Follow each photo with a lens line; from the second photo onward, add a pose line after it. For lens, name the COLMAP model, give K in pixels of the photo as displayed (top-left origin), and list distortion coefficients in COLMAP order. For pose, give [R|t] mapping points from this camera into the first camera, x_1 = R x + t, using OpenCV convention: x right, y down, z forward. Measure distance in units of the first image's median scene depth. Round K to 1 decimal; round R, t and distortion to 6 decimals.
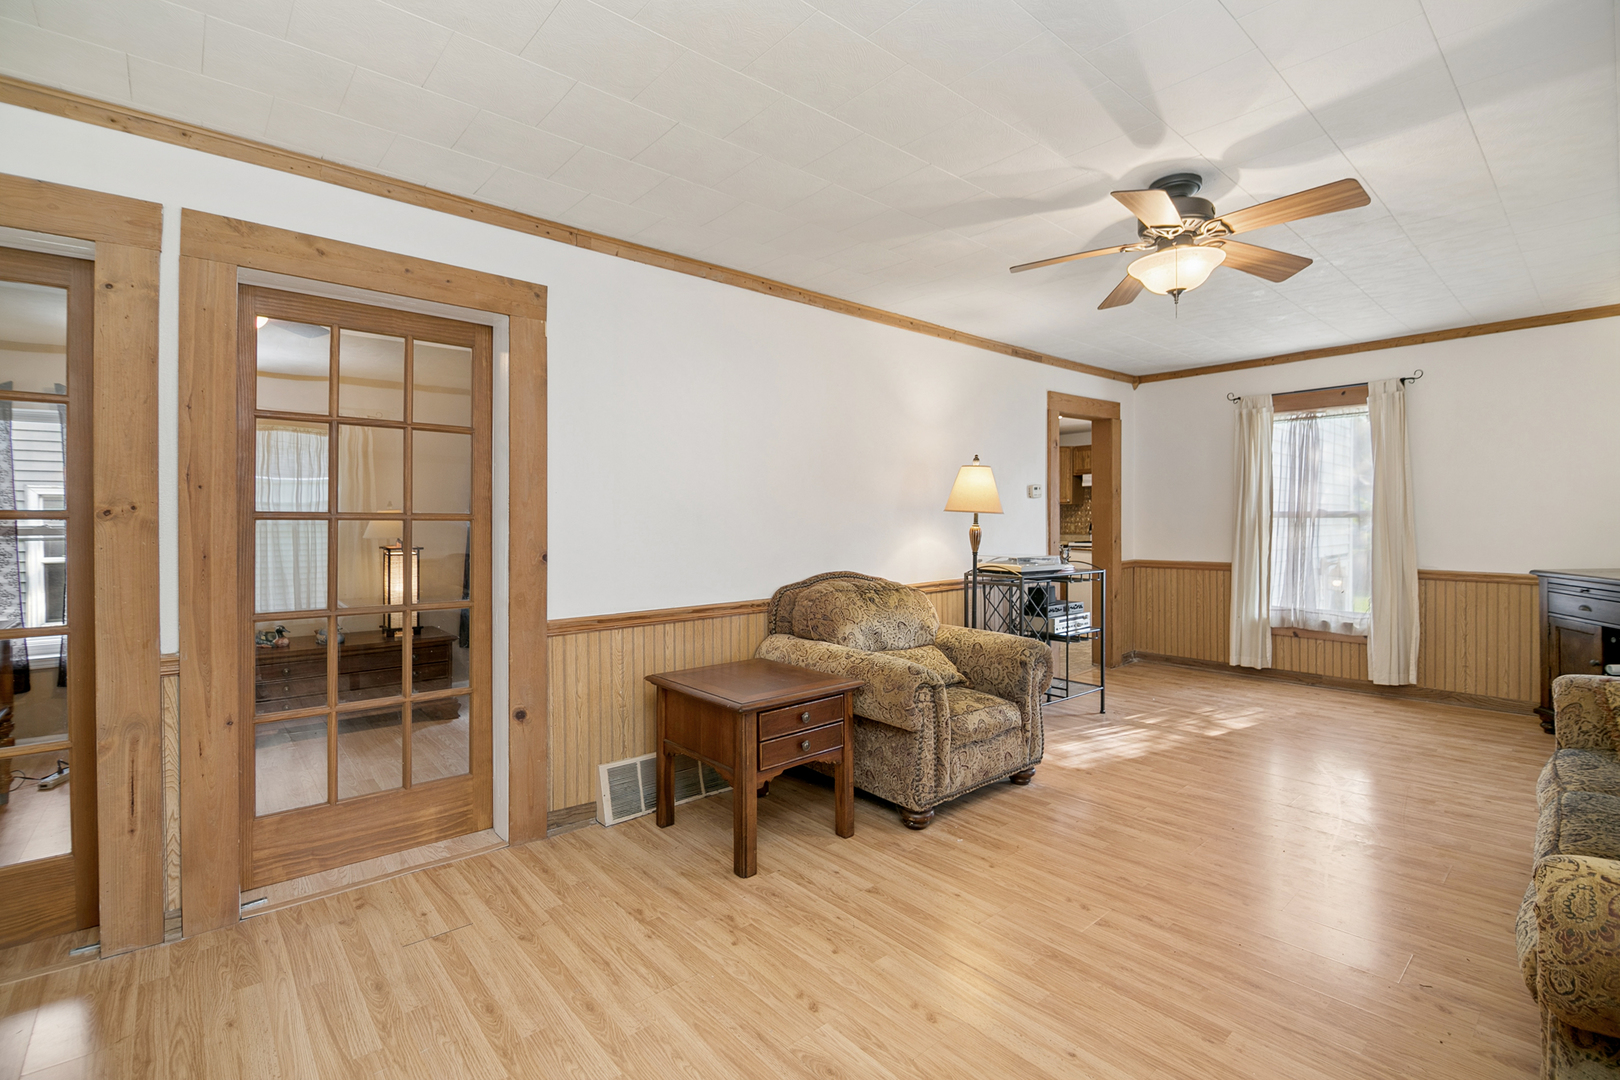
lens RADIAL K [[732.2, 0, 811.4], [0, 732.2, 521.4], [0, 0, 1]] dist [-0.001604, -0.000473]
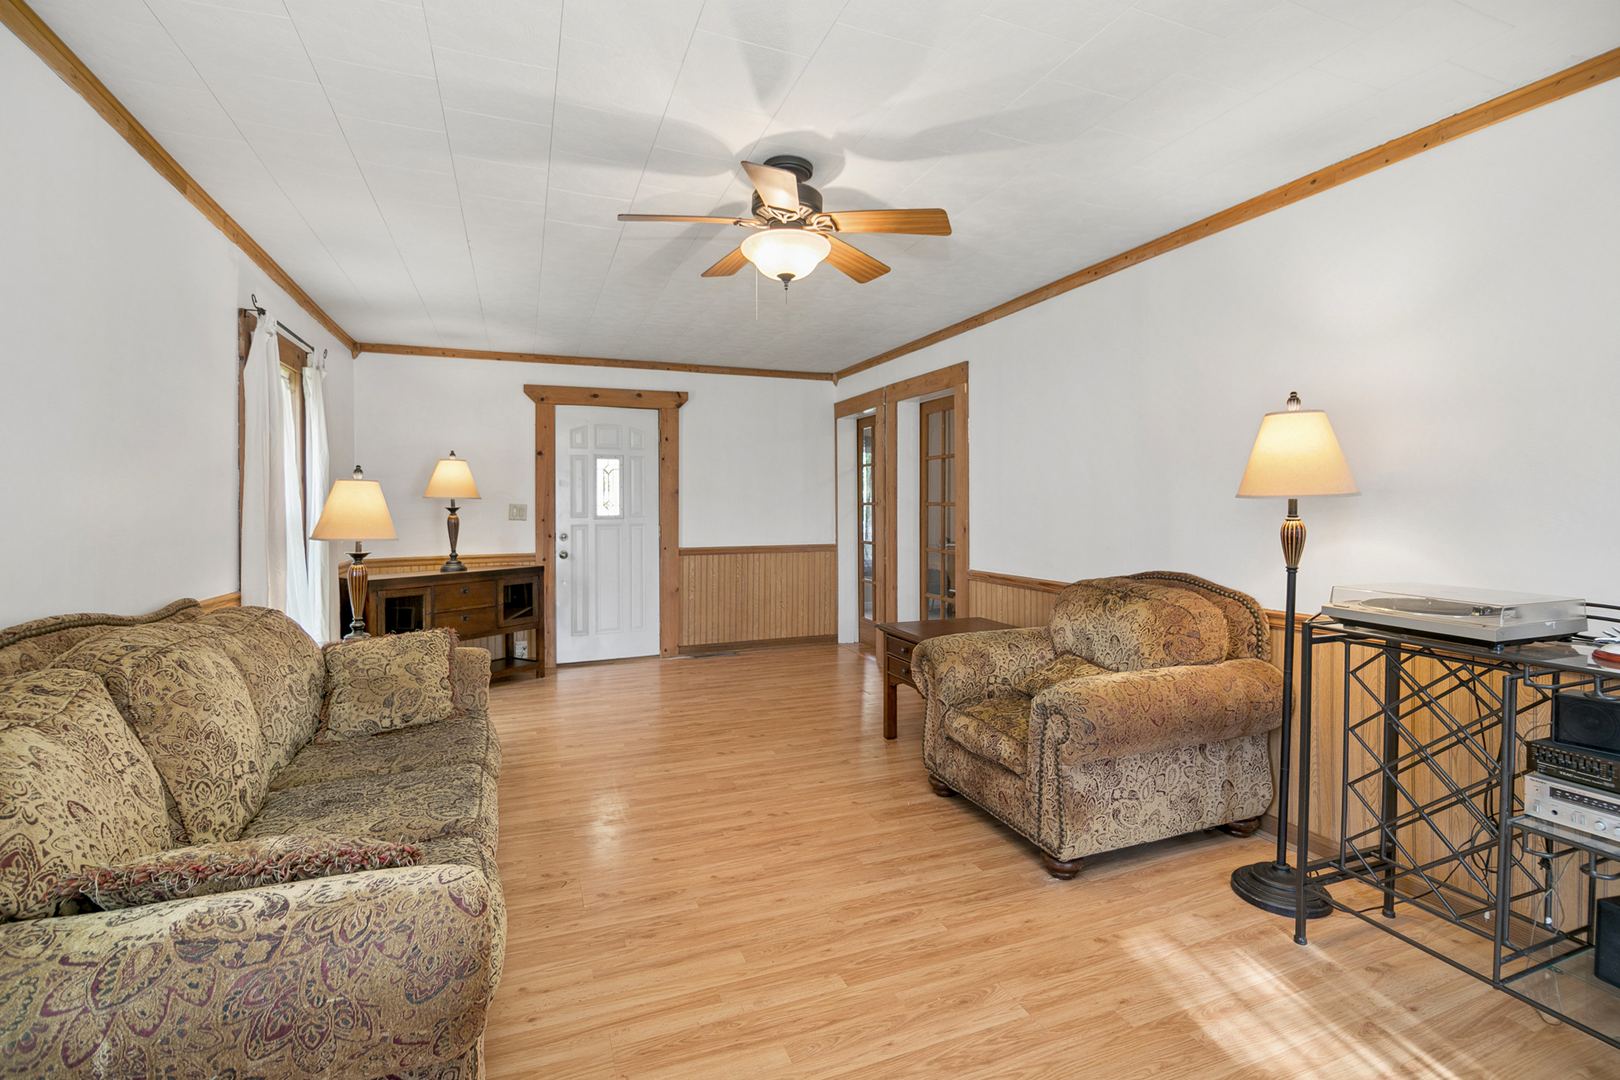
lens RADIAL K [[723.4, 0, 807.4], [0, 723.4, 510.2], [0, 0, 1]] dist [-0.000042, -0.000060]
pose [[-0.341980, 0.011477, -0.939637, 0.866159], [0.001626, 0.999931, 0.011621, -0.009231], [0.939706, 0.002446, -0.341975, 0.841888]]
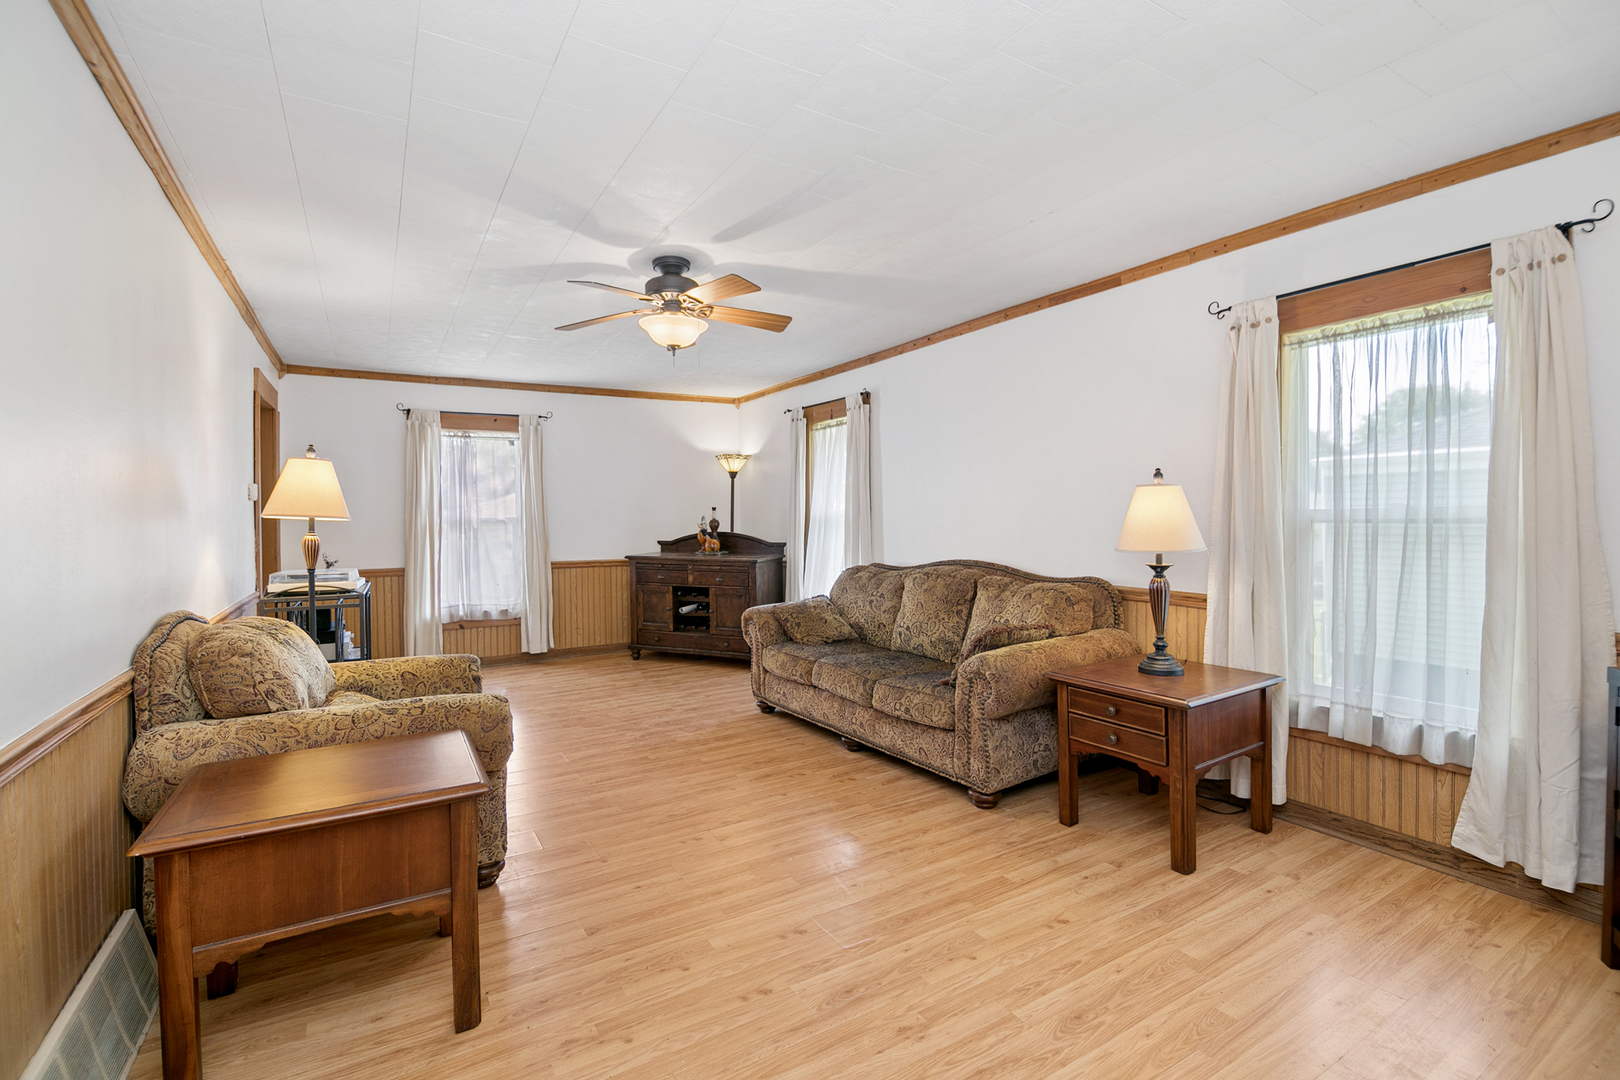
lens RADIAL K [[732.2, 0, 811.4], [0, 732.2, 521.4], [0, 0, 1]] dist [-0.001604, -0.000473]
pose [[0.175861, -0.002339, 0.984412, -0.452838], [0.013049, 0.999915, 0.000045, -0.001695], [-0.984329, 0.012838, 0.175877, 0.334019]]
